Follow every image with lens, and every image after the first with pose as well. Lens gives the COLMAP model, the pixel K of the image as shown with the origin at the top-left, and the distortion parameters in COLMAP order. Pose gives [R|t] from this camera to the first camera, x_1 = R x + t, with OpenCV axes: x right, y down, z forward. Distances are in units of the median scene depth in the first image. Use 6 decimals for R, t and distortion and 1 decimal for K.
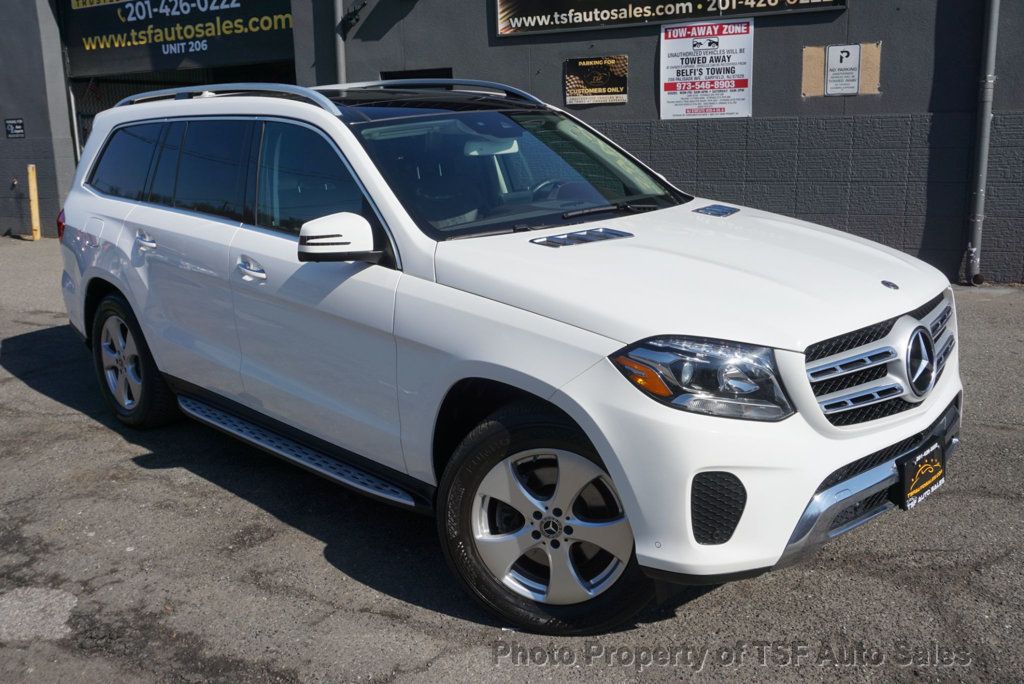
lens RADIAL K [[941.3, 0, 498.1], [0, 941.3, 314.8], [0, 0, 1]] dist [-0.017291, 0.000000]
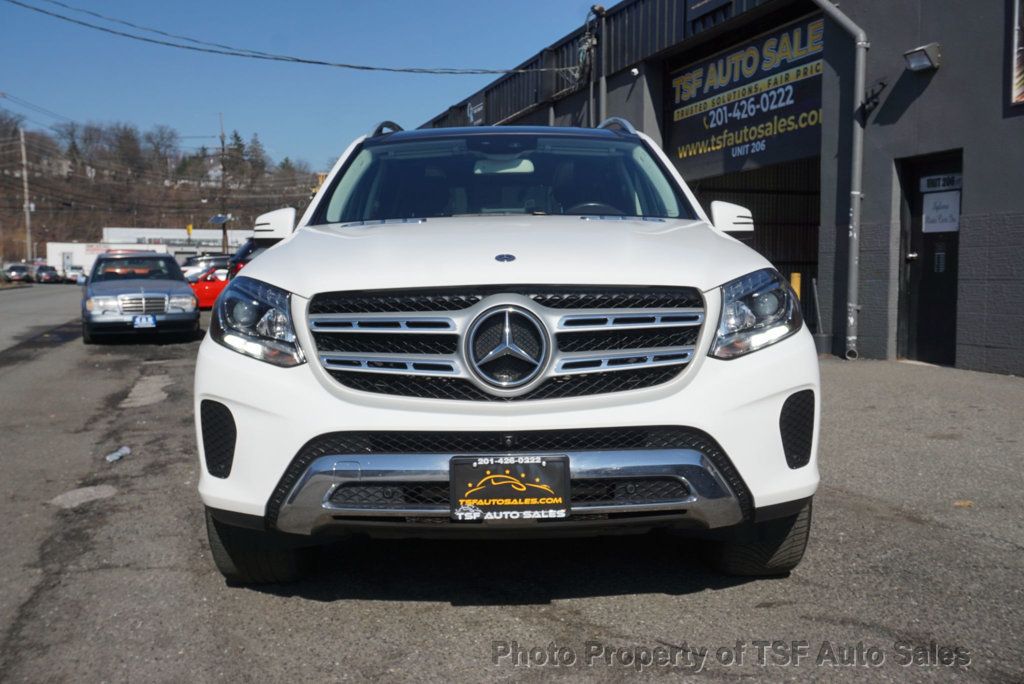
lens RADIAL K [[1033.7, 0, 510.6], [0, 1033.7, 333.4], [0, 0, 1]] dist [-0.024460, 0.000000]
pose [[0.718119, 0.064127, -0.692960, 0.628724], [-0.156987, 0.985007, -0.071534, 0.060420], [0.677983, 0.160155, 0.717419, 0.196168]]
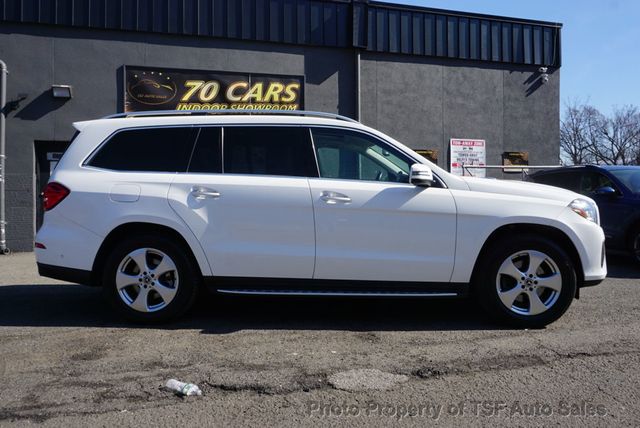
lens RADIAL K [[480.2, 0, 320.1], [0, 480.2, 208.4], [0, 0, 1]] dist [-0.004809, -0.000699]
pose [[0.719351, 0.010868, 0.694562, -0.730688], [0.129989, 0.980109, -0.149964, 0.088630], [-0.682376, 0.198162, 0.703629, 0.253076]]
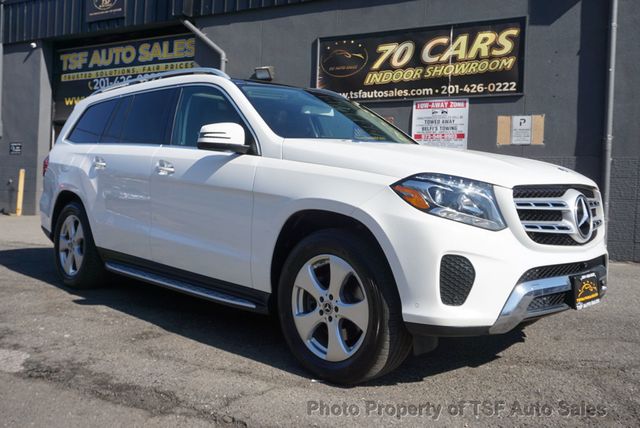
lens RADIAL K [[588.3, 0, 313.6], [0, 588.3, 194.8], [0, 0, 1]] dist [-0.017291, 0.000000]
pose [[0.998051, 0.061284, 0.011791, -0.013311], [-0.057759, 0.978626, -0.197370, 0.137862], [-0.023635, 0.196305, 0.980258, 0.010079]]
